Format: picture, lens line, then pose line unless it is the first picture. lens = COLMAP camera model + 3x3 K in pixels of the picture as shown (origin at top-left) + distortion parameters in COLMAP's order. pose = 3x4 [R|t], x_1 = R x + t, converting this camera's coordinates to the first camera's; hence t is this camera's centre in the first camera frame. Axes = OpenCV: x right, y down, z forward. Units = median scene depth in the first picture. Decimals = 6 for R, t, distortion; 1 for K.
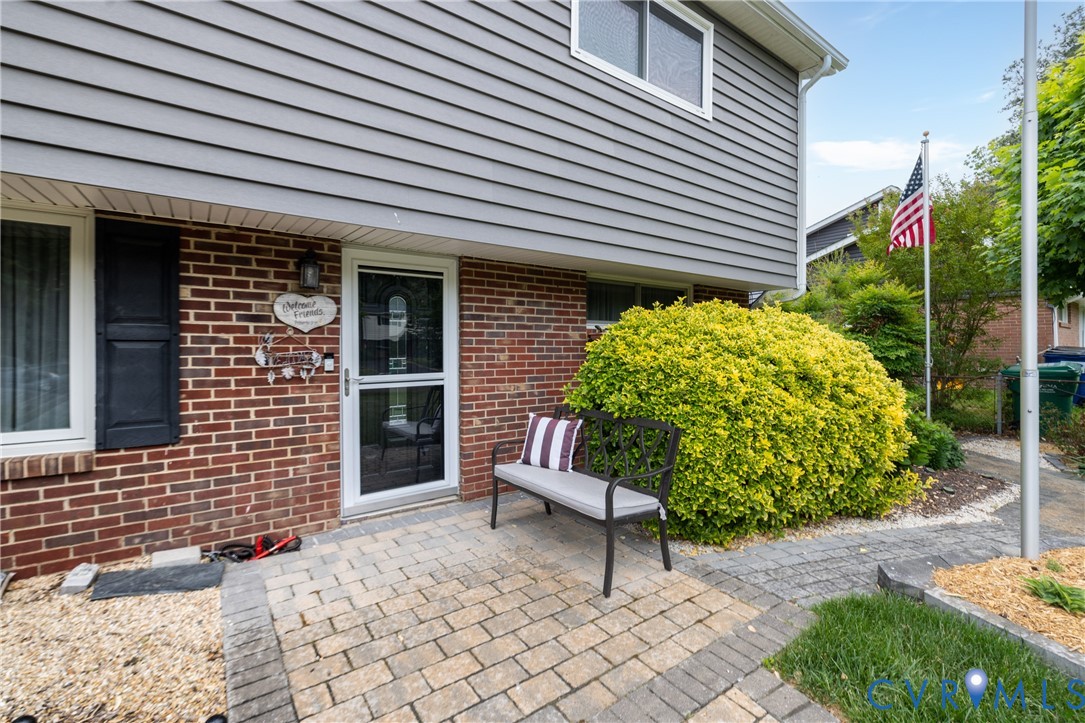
lens RADIAL K [[468.8, 0, 543.0], [0, 468.8, 352.9], [0, 0, 1]] dist [-0.000853, -0.000090]
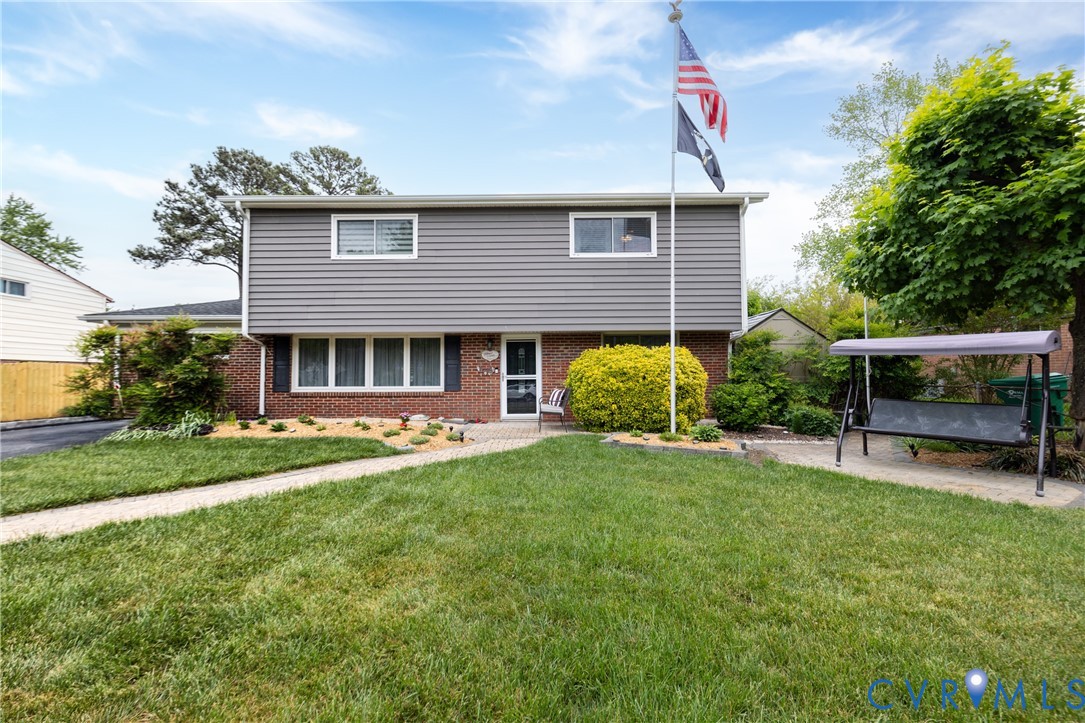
lens RADIAL K [[468.8, 0, 543.7], [0, 468.8, 358.7], [0, 0, 1]] dist [-0.000853, -0.000090]
pose [[0.827607, -0.013081, -0.561156, 1.627925], [-0.001751, 0.999663, -0.025886, 0.021042], [0.561306, 0.022406, 0.827305, -1.504962]]
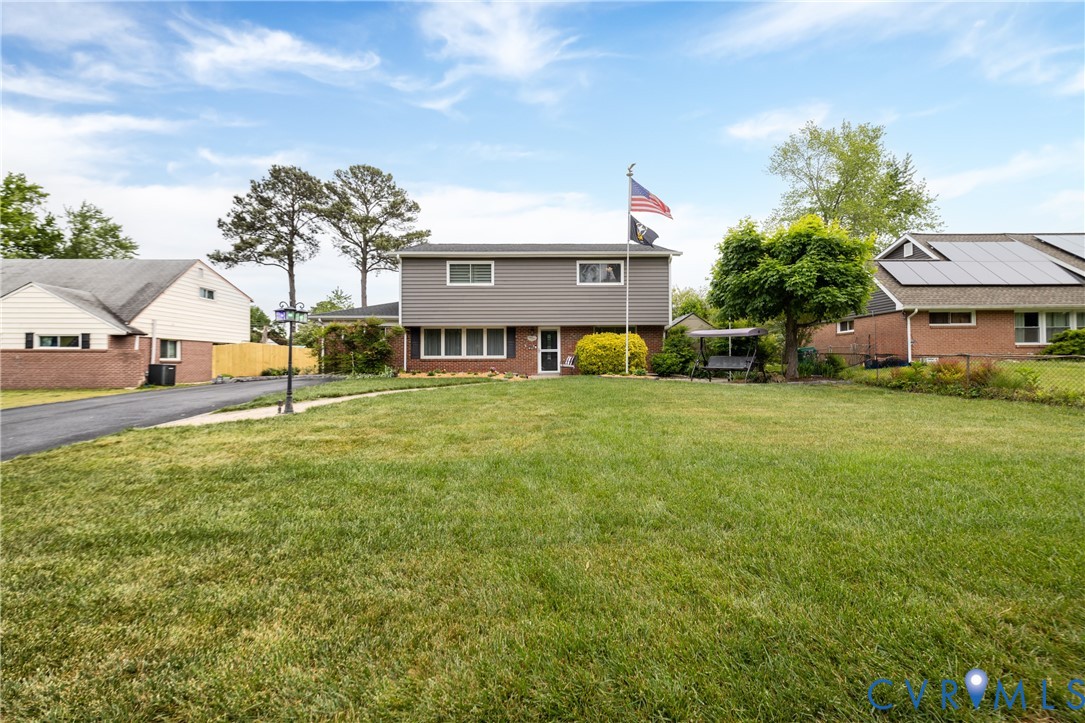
lens RADIAL K [[468.8, 0, 536.3], [0, 468.8, 359.4], [0, 0, 1]] dist [-0.000853, -0.000090]
pose [[0.828701, 0.004724, -0.559672, 2.827891], [-0.003908, 0.999989, 0.002654, 0.162096], [0.559678, -0.000012, 0.828710, -3.858116]]
